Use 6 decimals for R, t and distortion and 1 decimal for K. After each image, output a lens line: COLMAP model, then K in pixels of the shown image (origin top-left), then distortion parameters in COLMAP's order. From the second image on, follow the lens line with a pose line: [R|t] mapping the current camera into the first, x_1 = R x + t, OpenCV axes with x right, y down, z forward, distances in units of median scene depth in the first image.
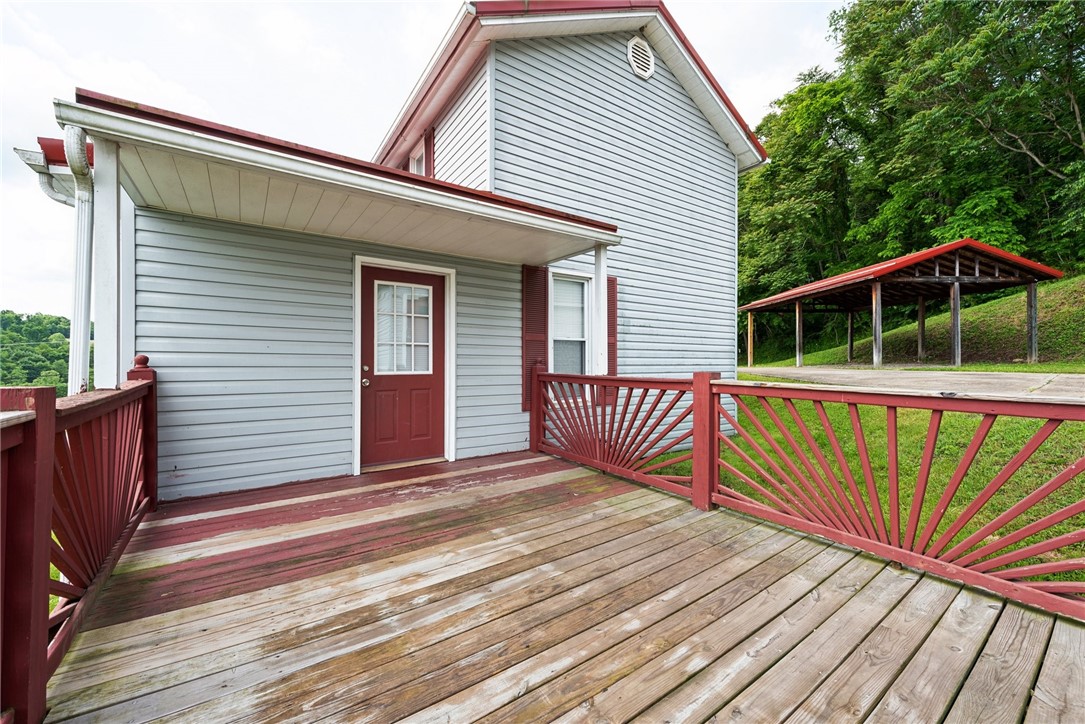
lens RADIAL K [[435.5, 0, 542.5], [0, 435.5, 362.0], [0, 0, 1]] dist [0.002545, 0.000021]
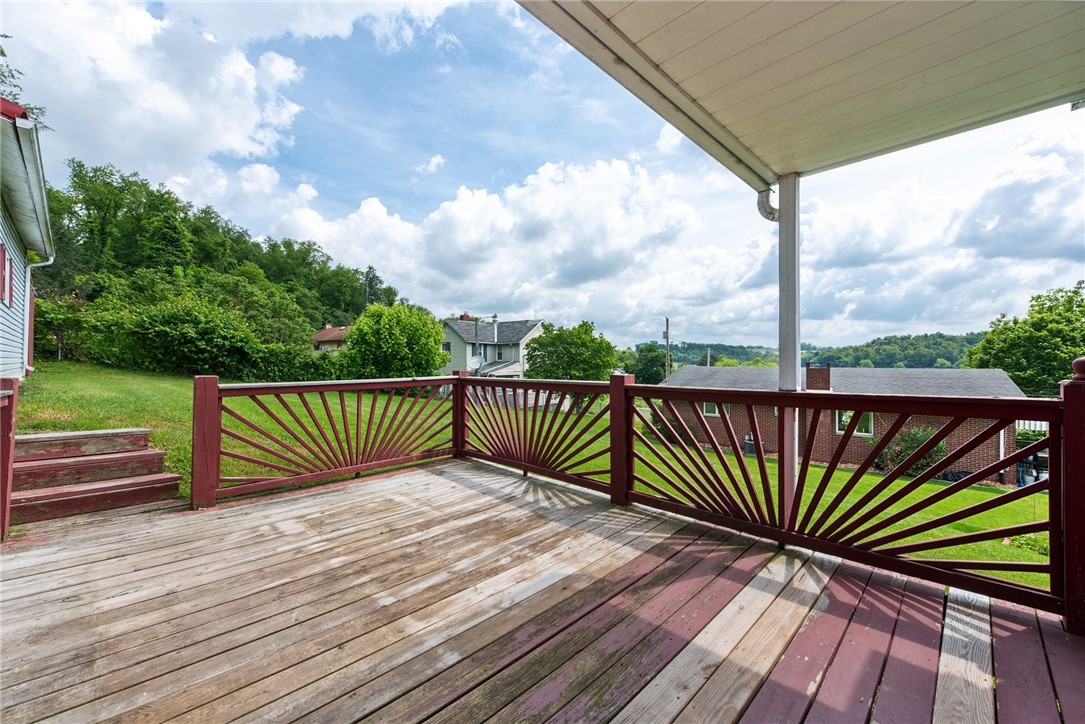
lens RADIAL K [[435.5, 0, 542.5], [0, 435.5, 362.0], [0, 0, 1]] dist [0.002545, 0.000021]
pose [[-0.986421, -0.003264, -0.164202, -0.177070], [-0.001911, 0.999963, -0.008393, -0.004443], [0.164223, -0.007965, -0.986391, 2.208557]]
